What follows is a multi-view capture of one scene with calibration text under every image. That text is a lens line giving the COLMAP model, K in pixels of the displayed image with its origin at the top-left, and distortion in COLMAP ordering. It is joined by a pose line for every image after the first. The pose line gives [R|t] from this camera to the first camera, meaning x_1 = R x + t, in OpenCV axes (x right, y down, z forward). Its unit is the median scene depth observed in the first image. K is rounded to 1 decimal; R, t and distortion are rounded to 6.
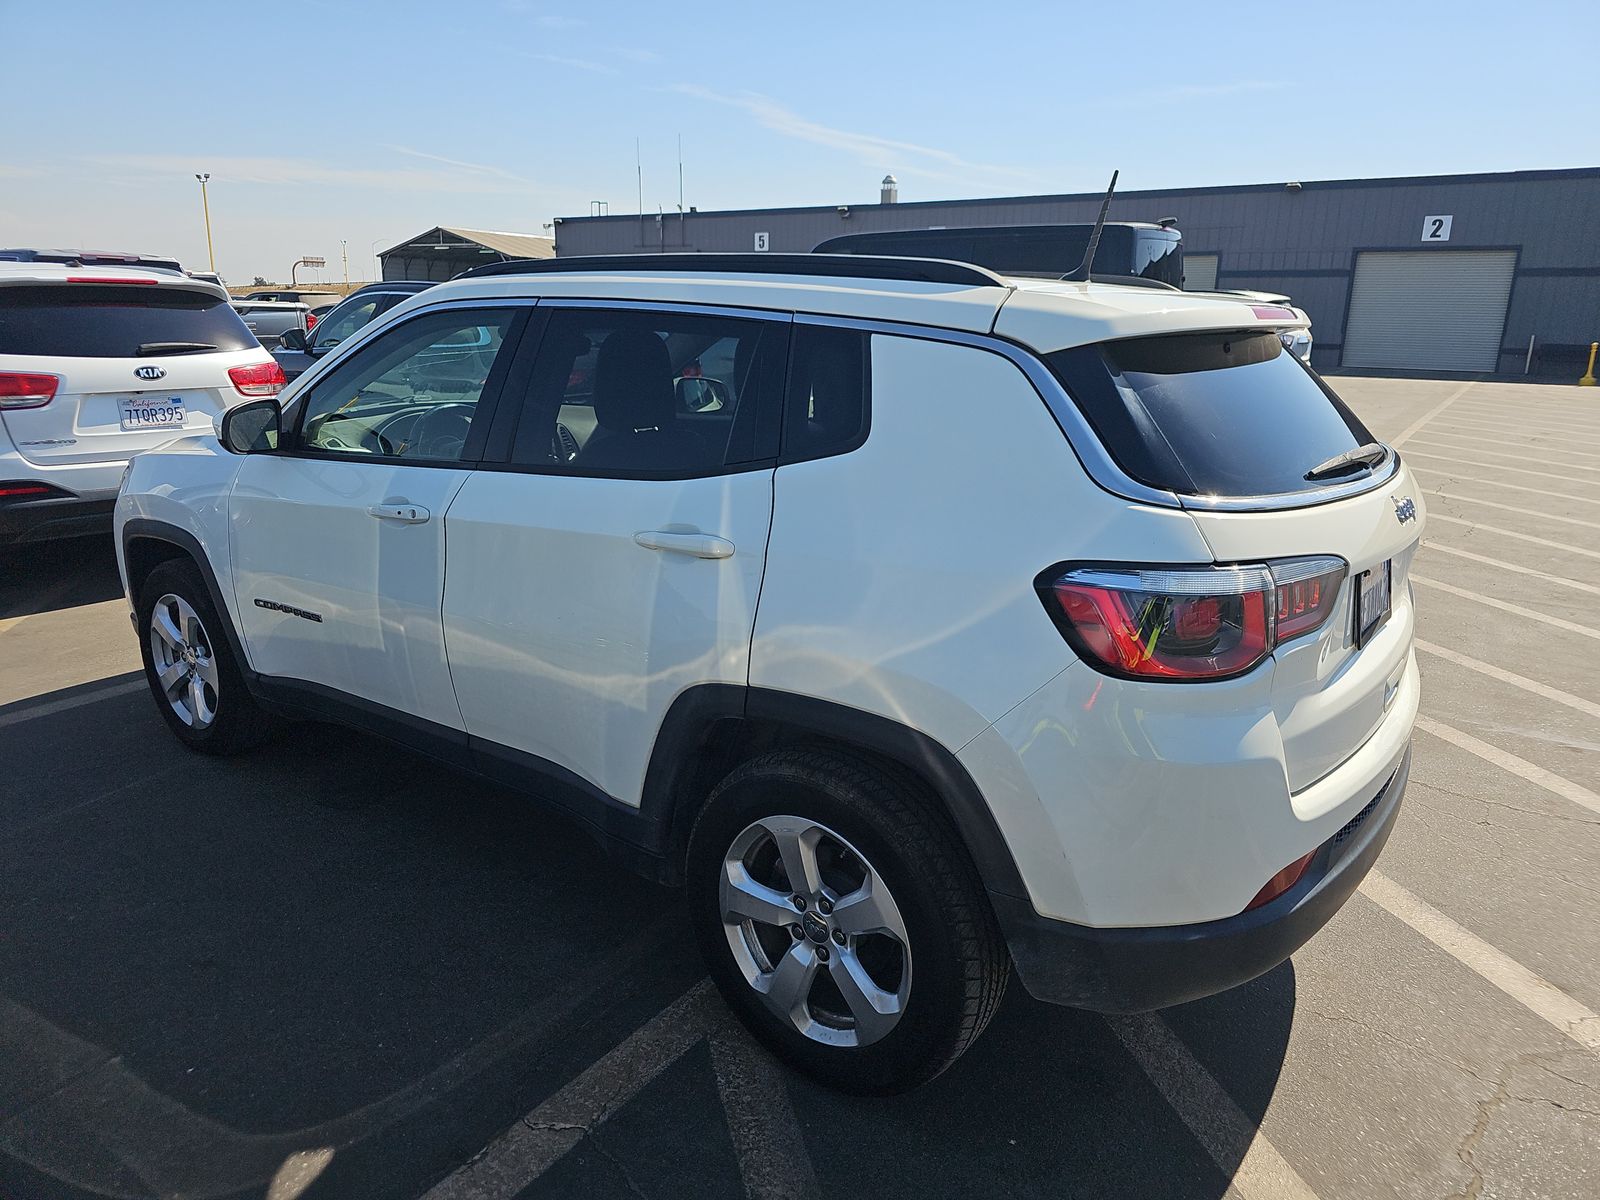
lens RADIAL K [[1086.7, 0, 797.7], [0, 1086.7, 597.5], [0, 0, 1]] dist [0.021415, -0.015880]
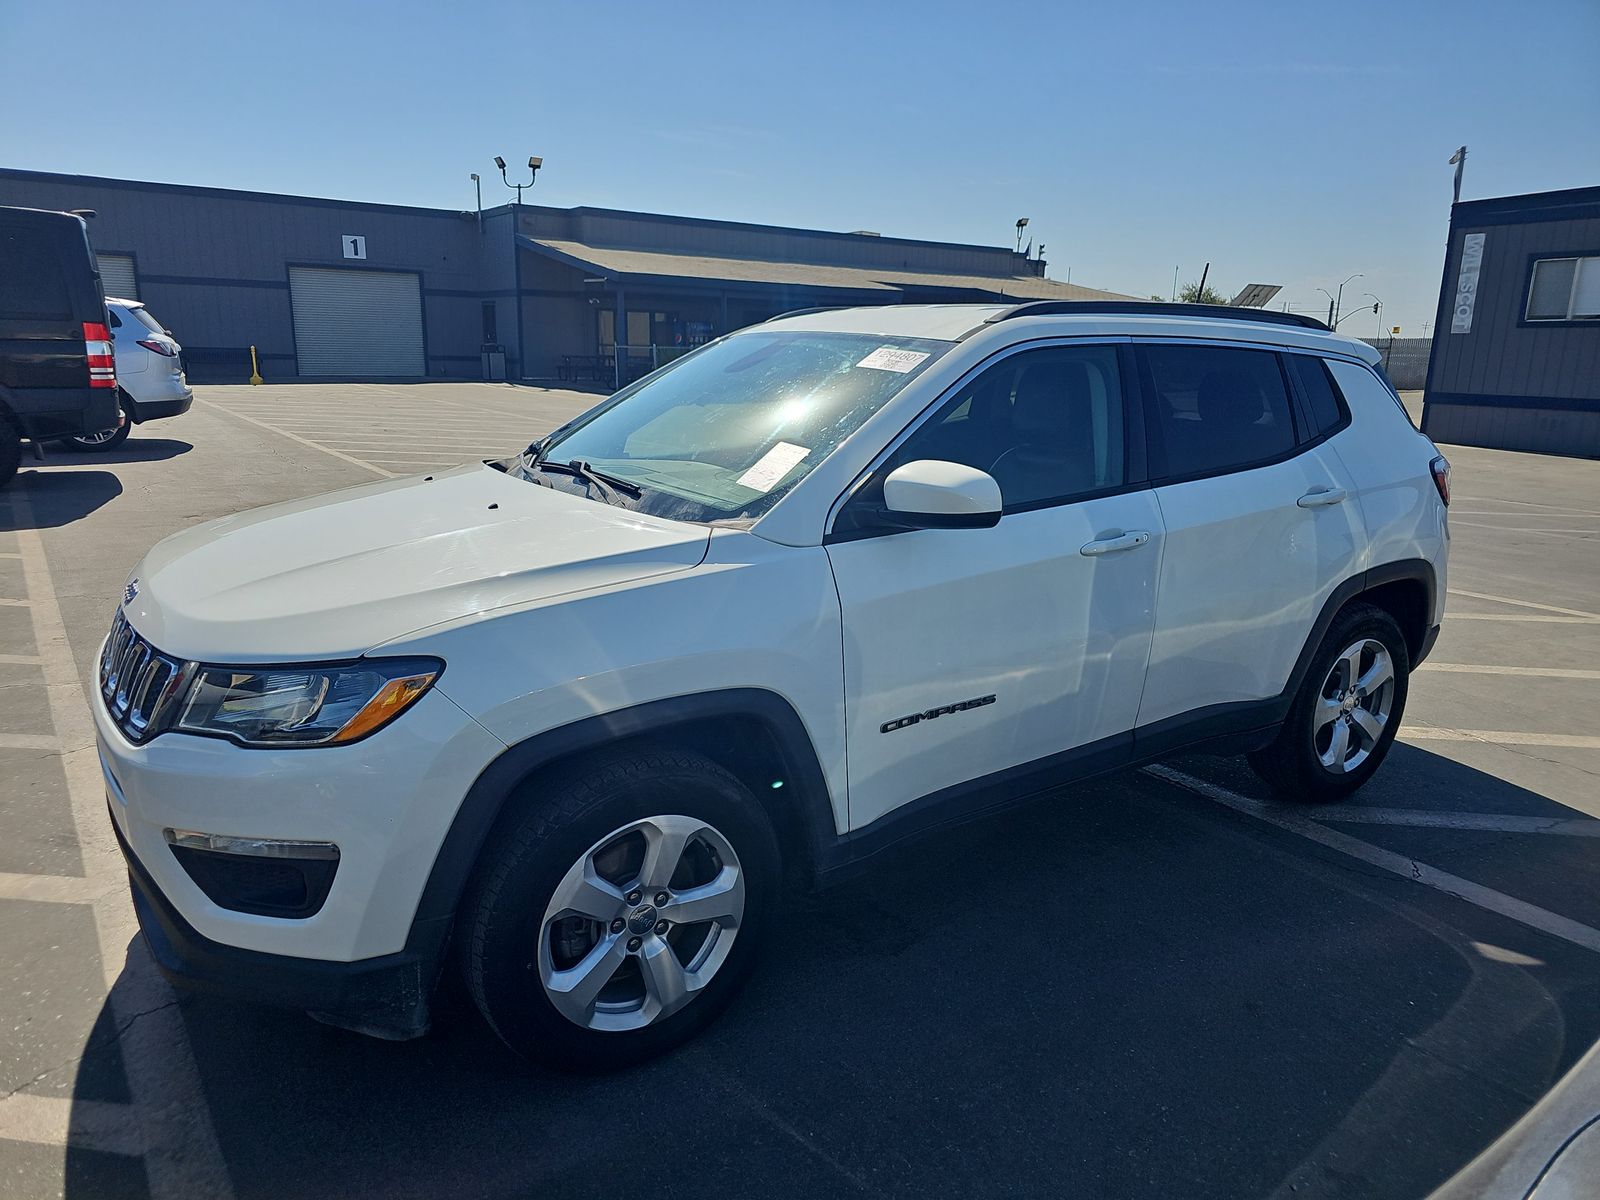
lens RADIAL K [[1086.7, 0, 797.0], [0, 1086.7, 602.6], [0, 0, 1]] dist [0.021415, -0.015880]
pose [[0.327693, -0.230962, 0.916119, -0.369584], [0.227578, 0.960404, 0.160723, -0.067211], [-0.916965, 0.155821, 0.367280, 0.234640]]
